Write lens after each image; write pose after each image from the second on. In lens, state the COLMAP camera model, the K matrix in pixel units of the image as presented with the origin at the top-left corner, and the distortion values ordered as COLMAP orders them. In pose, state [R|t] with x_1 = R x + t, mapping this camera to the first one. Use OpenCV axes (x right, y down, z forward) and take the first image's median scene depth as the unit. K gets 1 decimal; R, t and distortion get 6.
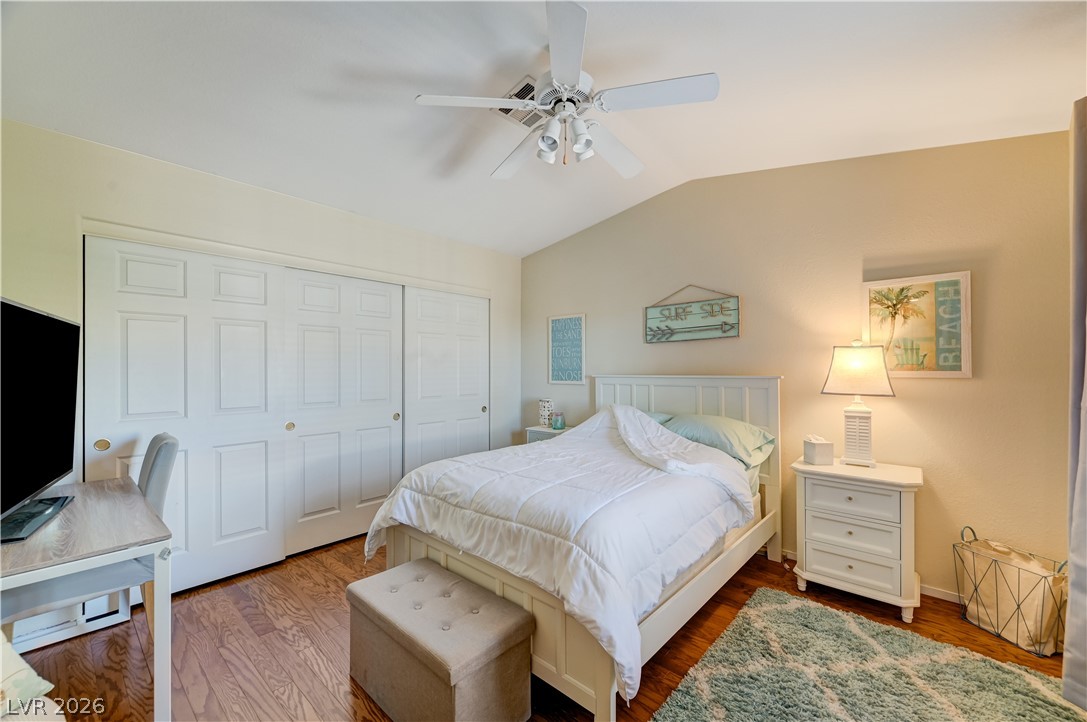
lens RADIAL K [[432.3, 0, 547.9], [0, 432.3, 374.2], [0, 0, 1]] dist [0.001878, 0.000454]
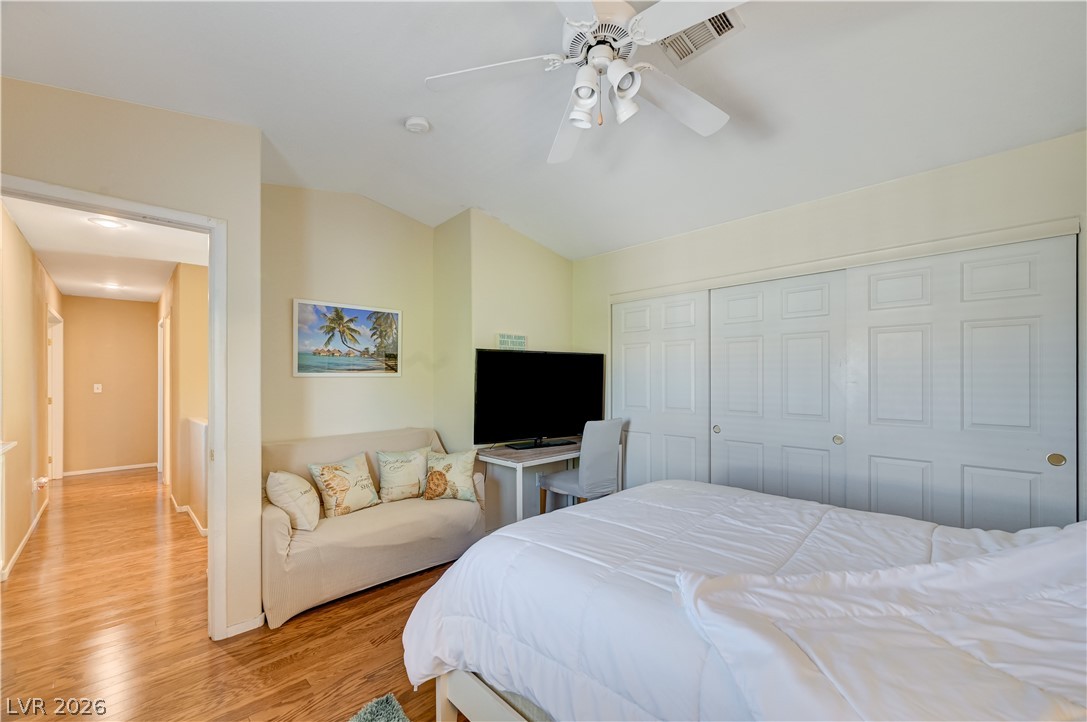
lens RADIAL K [[432.3, 0, 547.9], [0, 432.3, 374.2], [0, 0, 1]] dist [0.001878, 0.000454]
pose [[-0.061724, -0.009742, -0.998046, 0.732007], [-0.013853, 0.999864, -0.008903, -0.009416], [0.997997, 0.013276, -0.061851, 0.832382]]
